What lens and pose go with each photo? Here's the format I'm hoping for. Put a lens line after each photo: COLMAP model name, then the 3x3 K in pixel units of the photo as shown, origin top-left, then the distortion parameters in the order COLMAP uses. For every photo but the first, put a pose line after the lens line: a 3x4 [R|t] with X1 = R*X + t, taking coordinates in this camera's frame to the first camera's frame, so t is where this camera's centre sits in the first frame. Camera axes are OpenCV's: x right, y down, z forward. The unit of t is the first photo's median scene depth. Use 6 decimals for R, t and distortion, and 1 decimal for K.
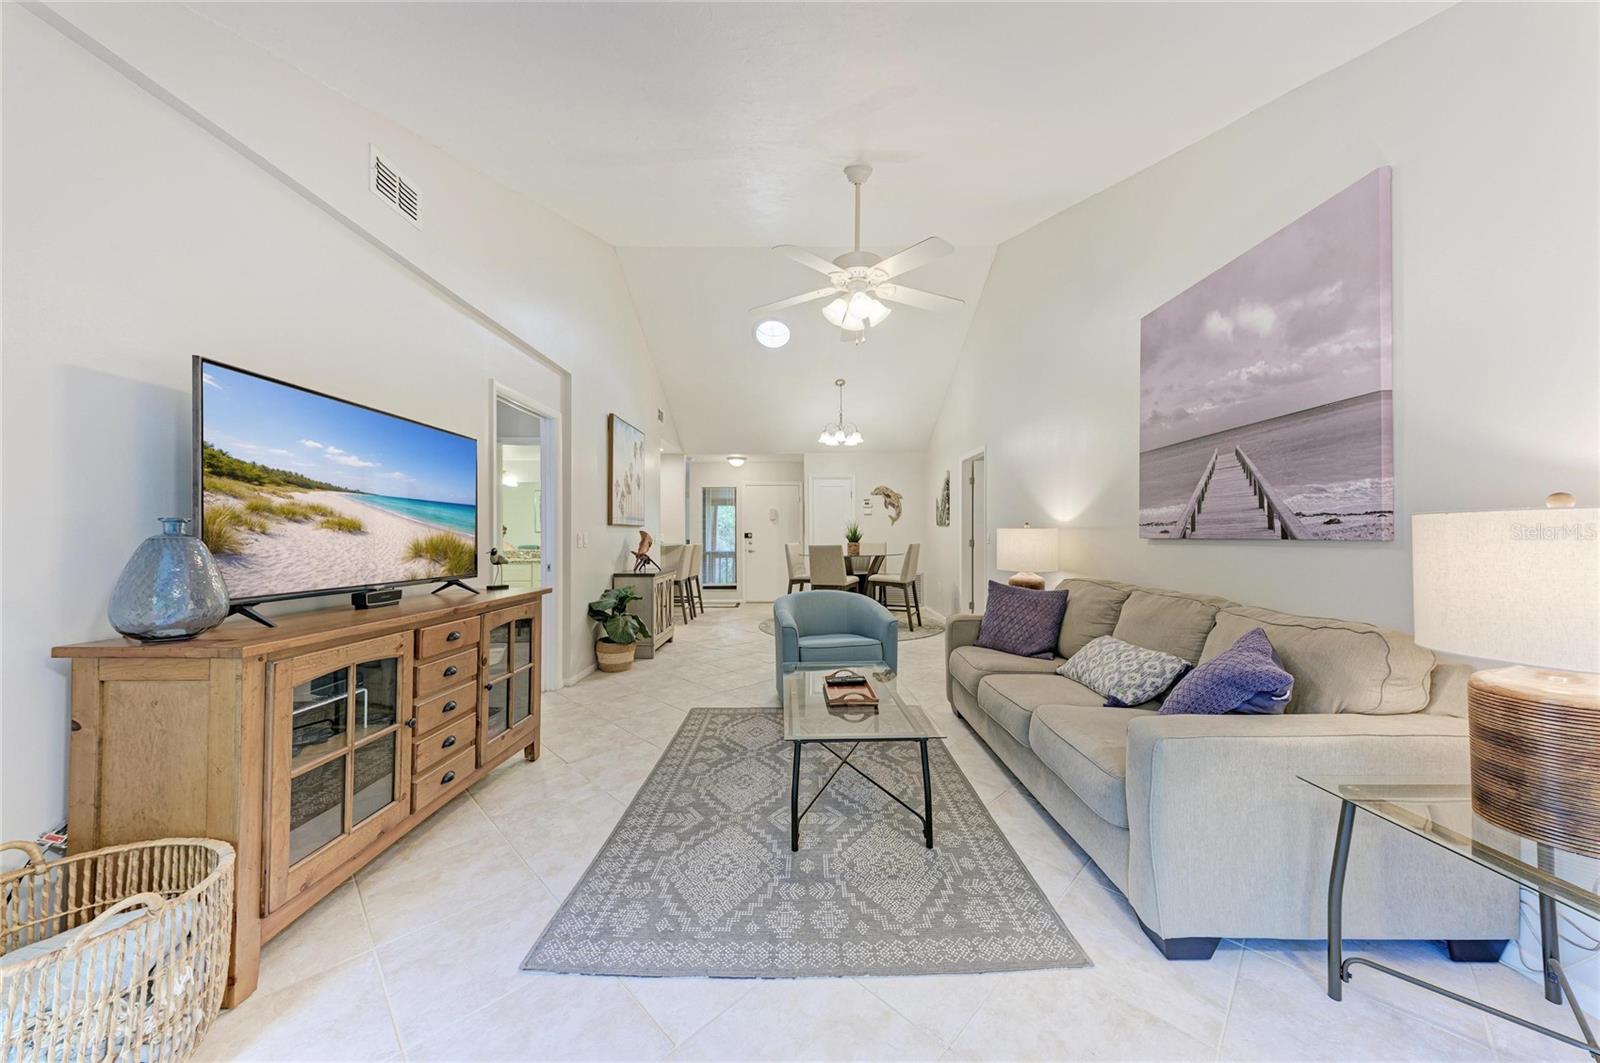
lens RADIAL K [[528.6, 0, 800.3], [0, 528.6, 530.5], [0, 0, 1]] dist [0.011959, -0.000136]
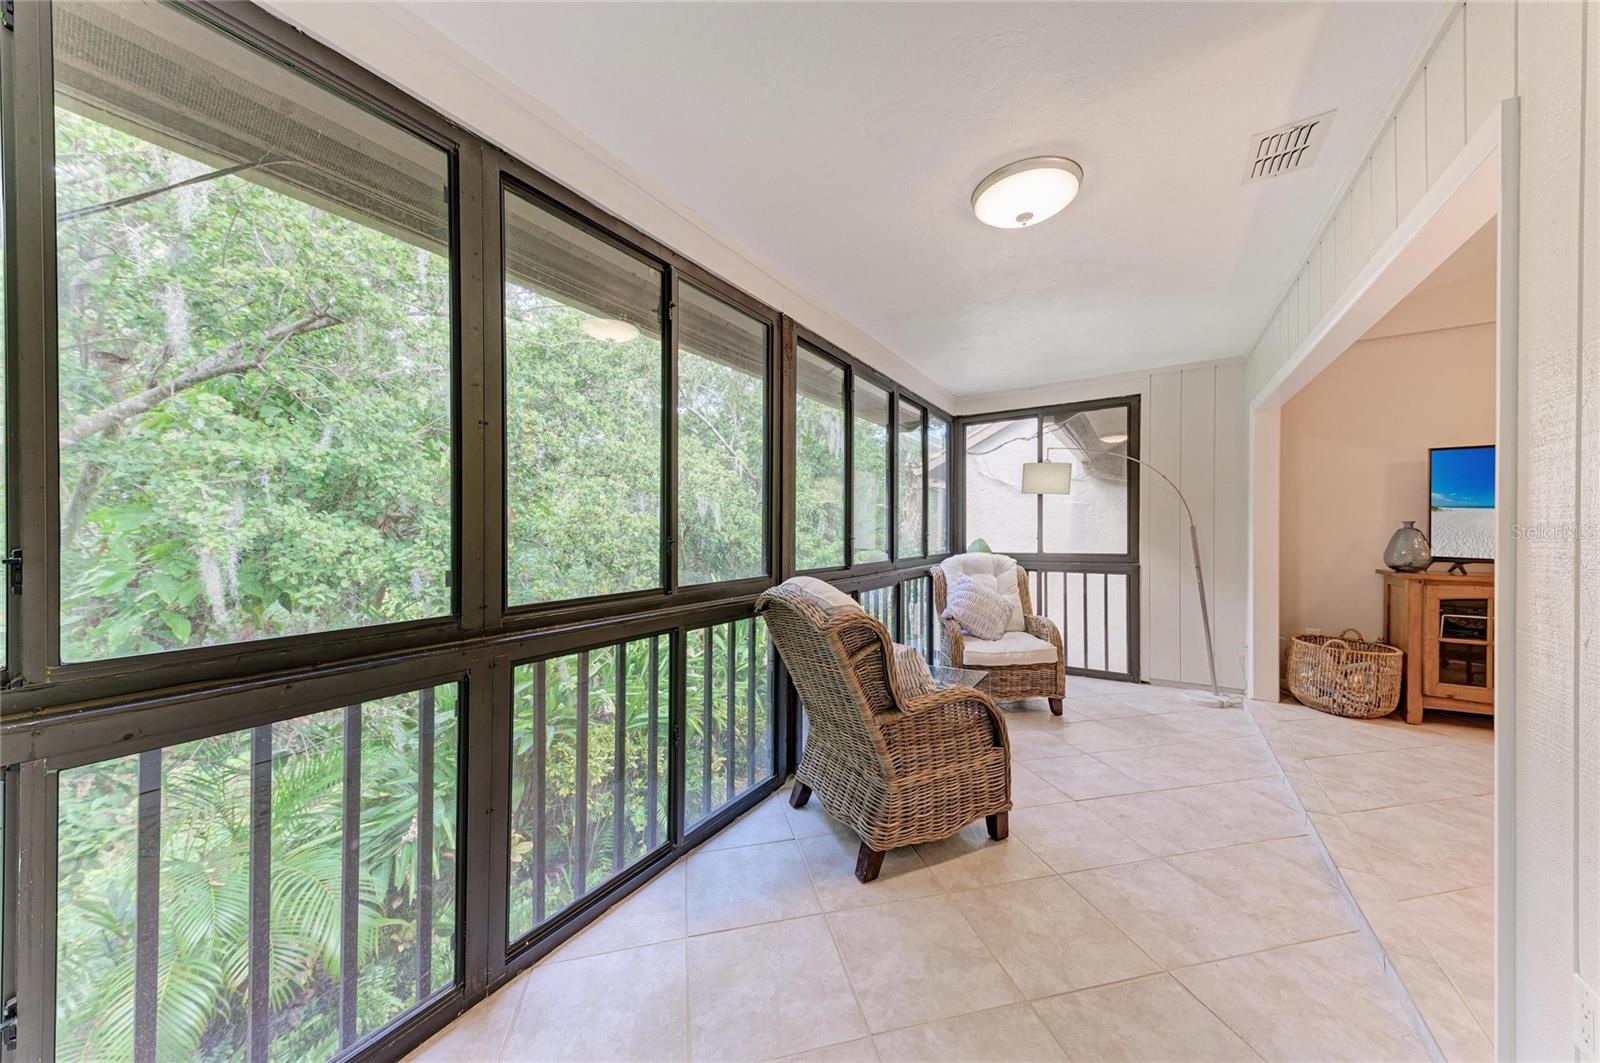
lens RADIAL K [[535.0, 0, 801.7], [0, 535.0, 534.2], [0, 0, 1]] dist [0.031168, -0.006931]
pose [[-0.535203, 0.008360, -0.844682, 1.501376], [0.011878, 0.999927, 0.002370, -0.000794], [0.844640, -0.008765, -0.535263, 0.020394]]
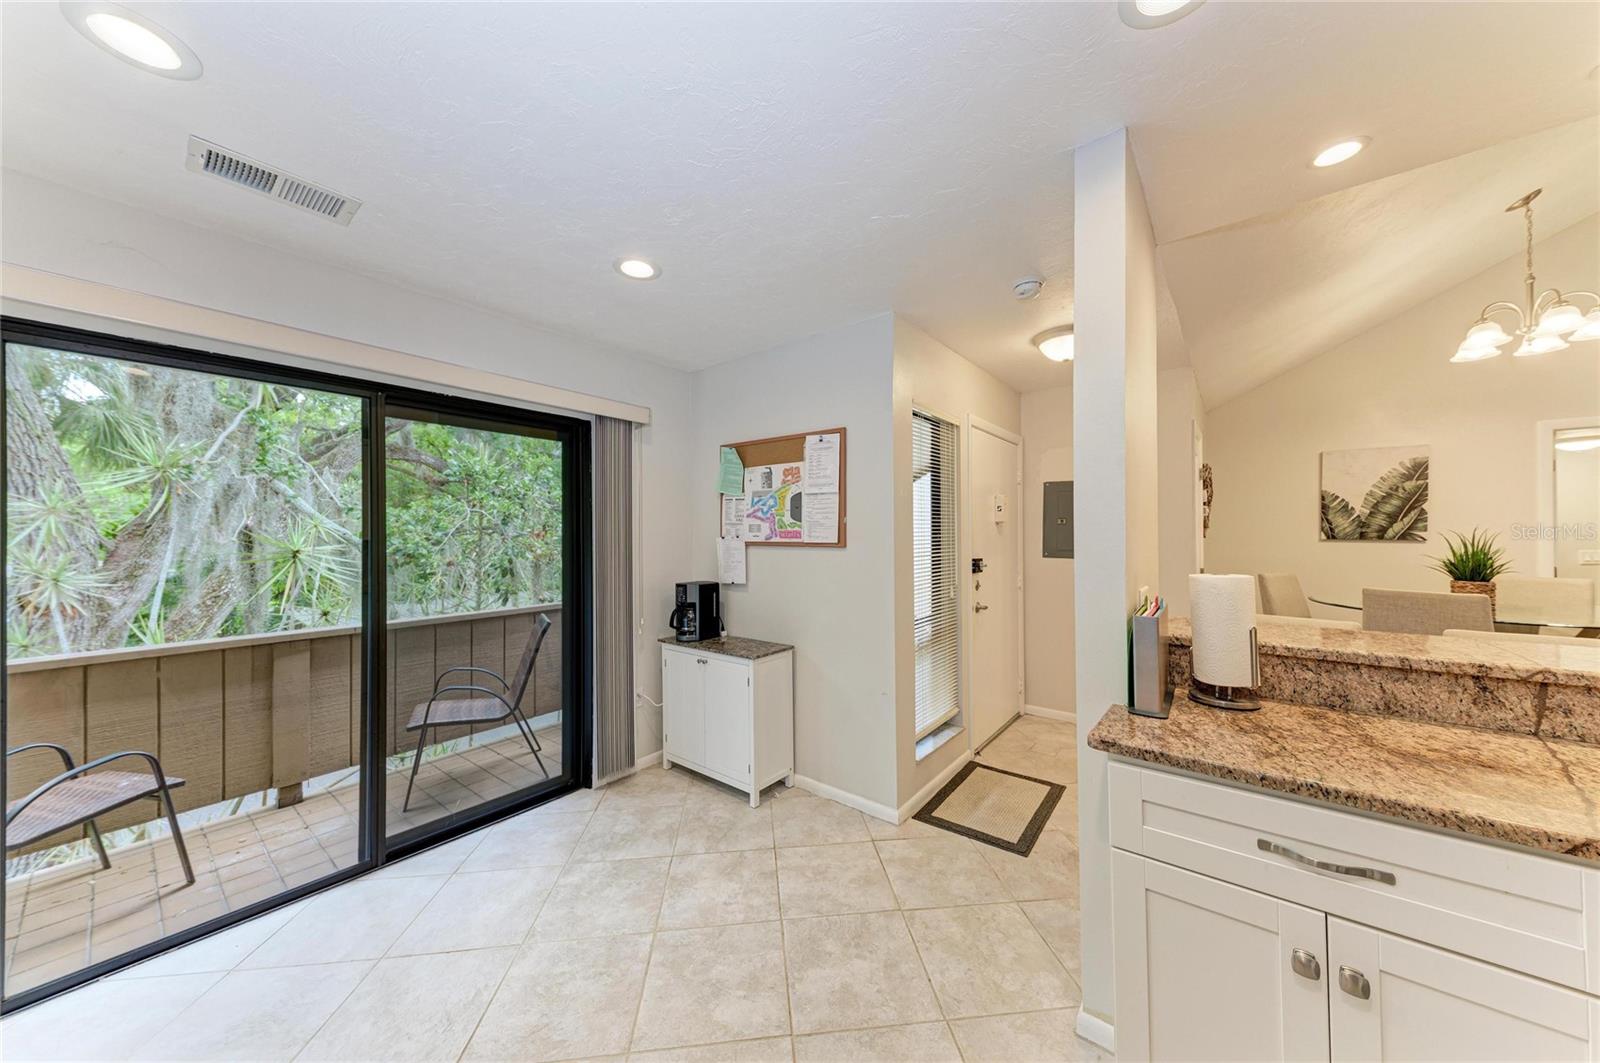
lens RADIAL K [[542.1, 0, 796.1], [0, 542.1, 534.6], [0, 0, 1]] dist [0.015116, -0.000072]
pose [[0.628169, 0.000966, 0.778076, -1.934157], [-0.000186, 0.999999, -0.001092, -0.048221], [-0.778077, 0.000541, 0.628169, 3.636312]]
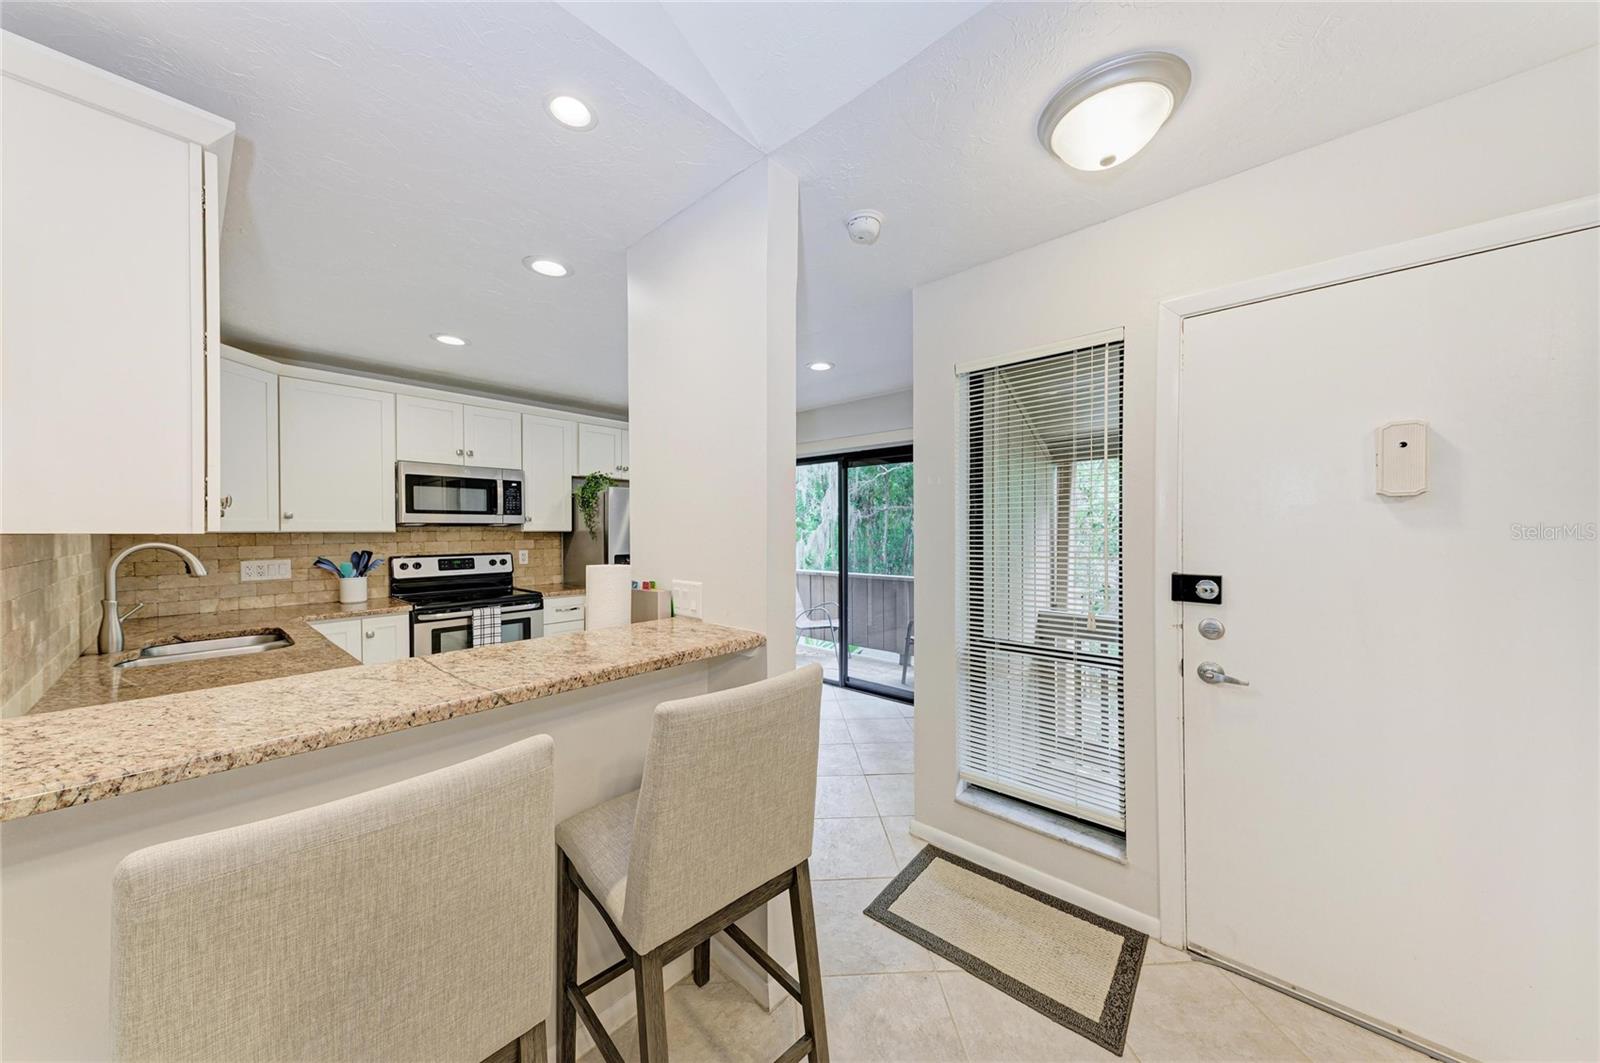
lens RADIAL K [[540.0, 0, 805.7], [0, 540.0, 529.4], [0, 0, 1]] dist [0.018070, -0.000119]
pose [[0.749155, -0.000978, -0.662394, -0.315686], [0.009284, 0.999916, 0.009023, -0.057776], [0.662329, -0.012909, 0.749102, 3.244682]]
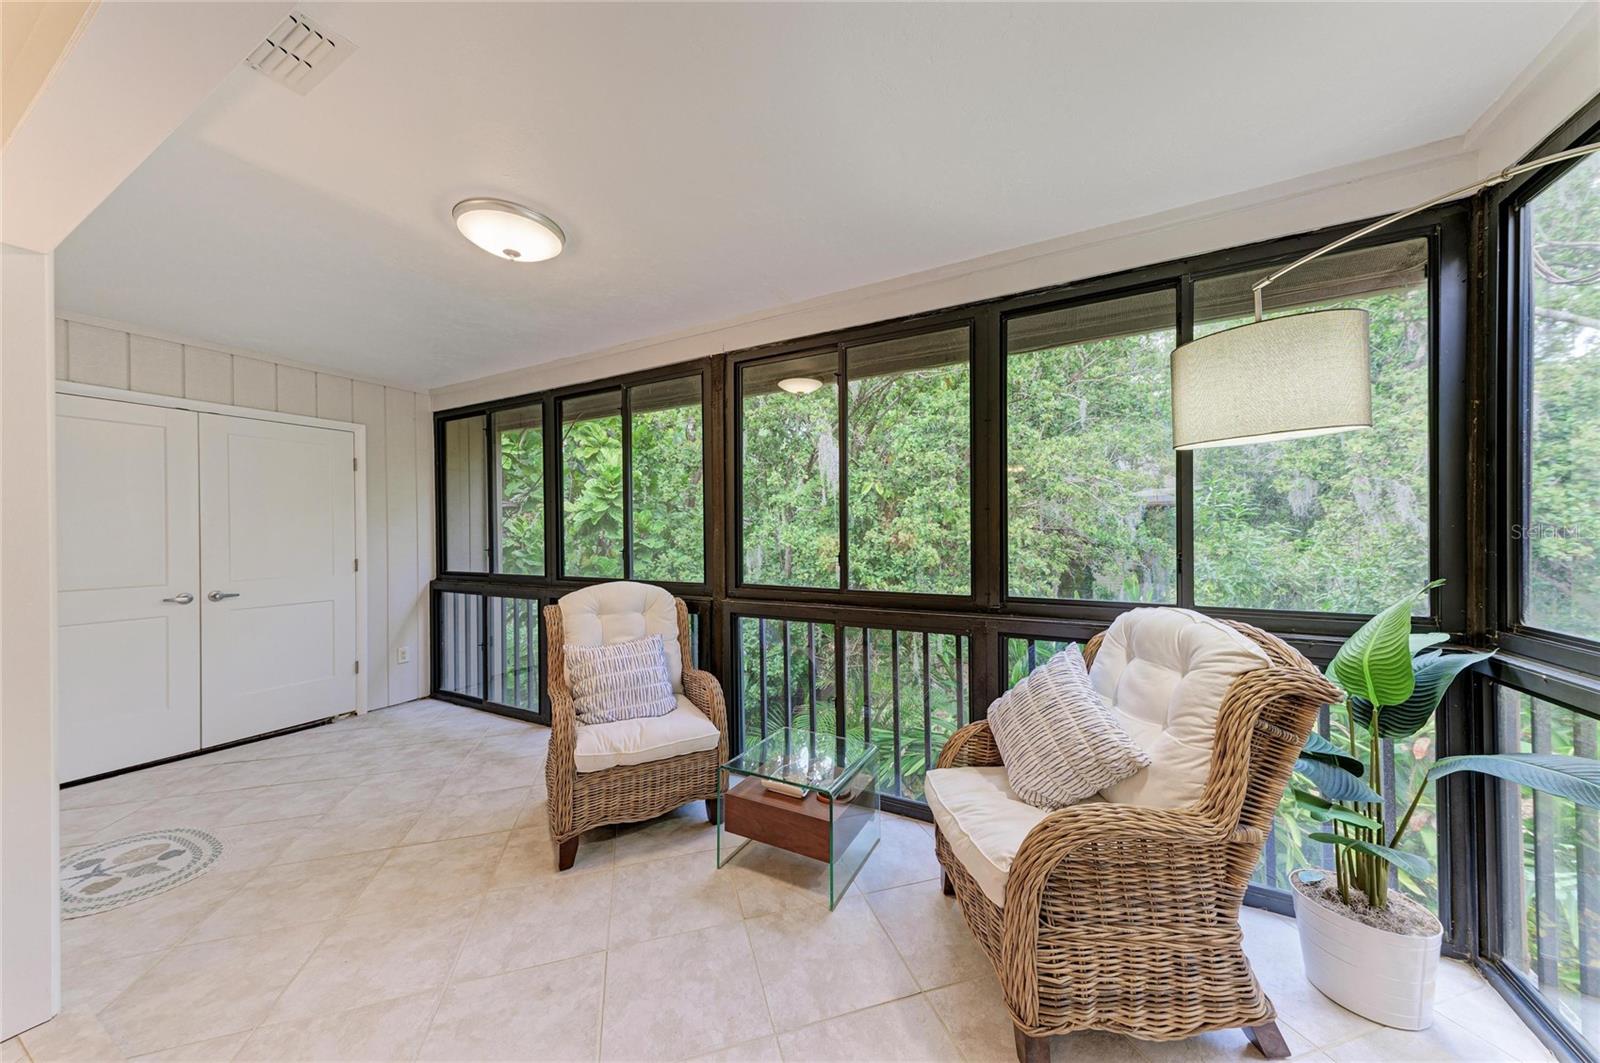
lens RADIAL K [[540.0, 0, 805.7], [0, 540.0, 529.4], [0, 0, 1]] dist [0.018070, -0.000119]
pose [[-0.882851, 0.008512, 0.469577, -0.368107], [0.003538, 0.999928, -0.011474, -0.033100], [-0.469640, -0.008469, -0.882817, 0.455996]]
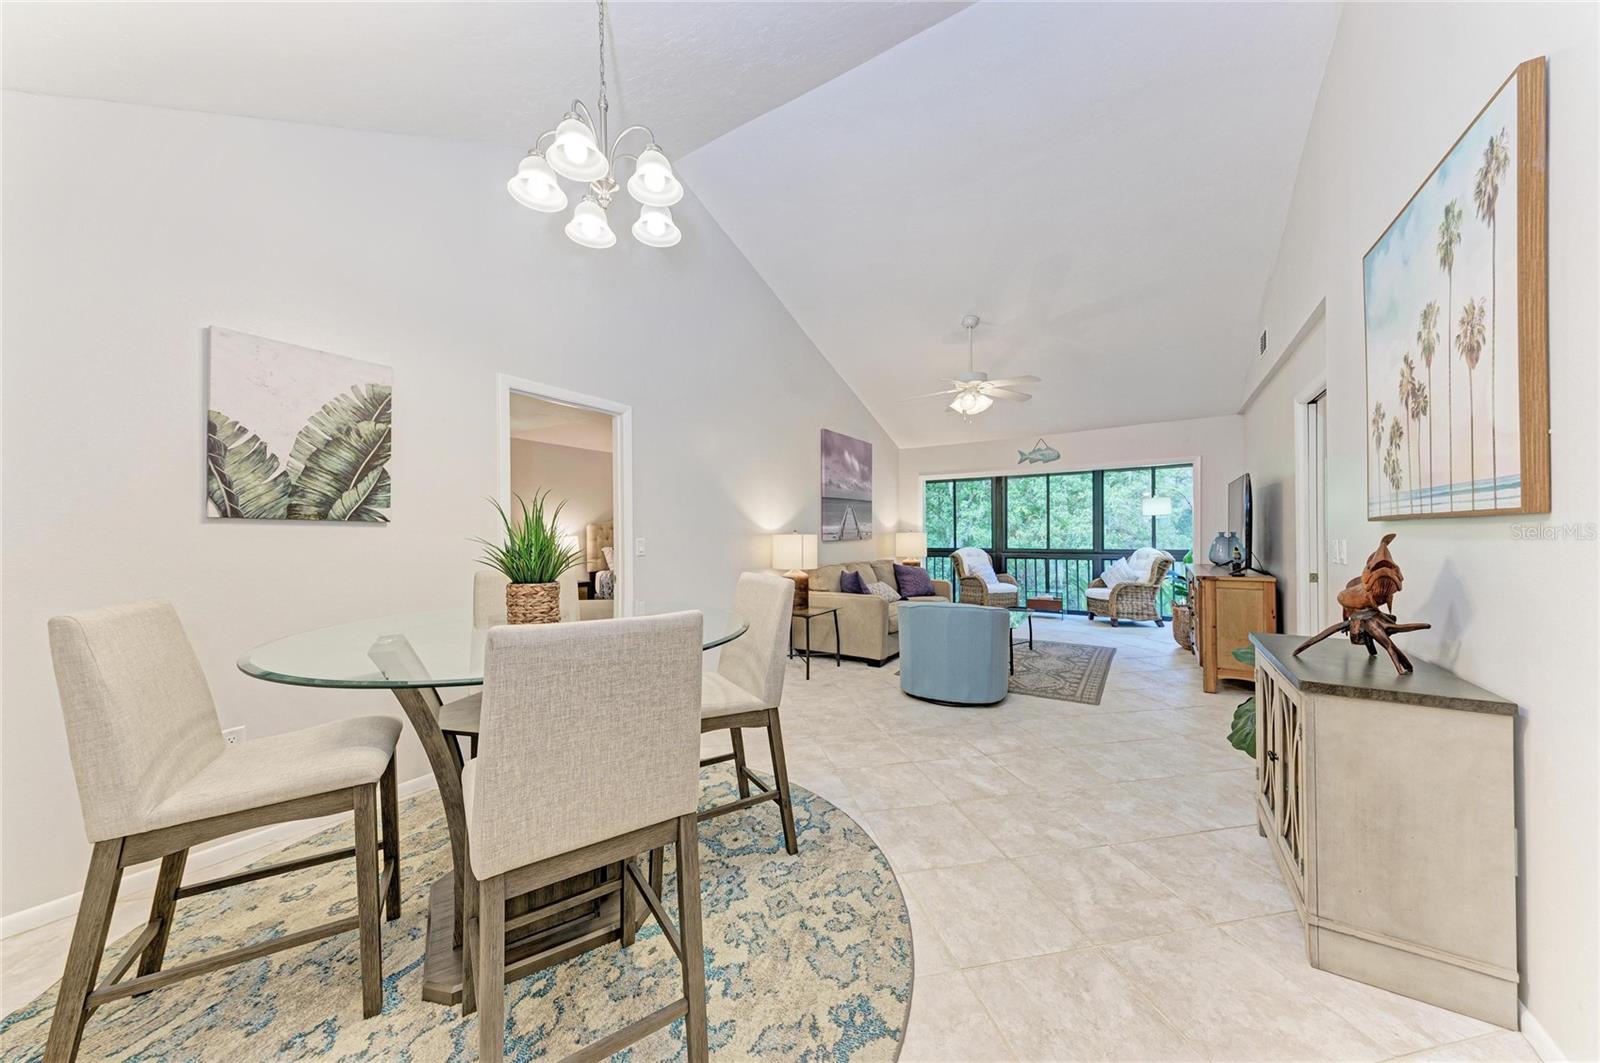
lens RADIAL K [[535.0, 0, 801.7], [0, 535.0, 534.2], [0, 0, 1]] dist [0.031168, -0.006931]
pose [[-0.842047, 0.005772, 0.539373, -0.475039], [0.002909, 0.999977, -0.006160, 0.004154], [-0.539396, -0.003618, -0.842044, 3.642553]]
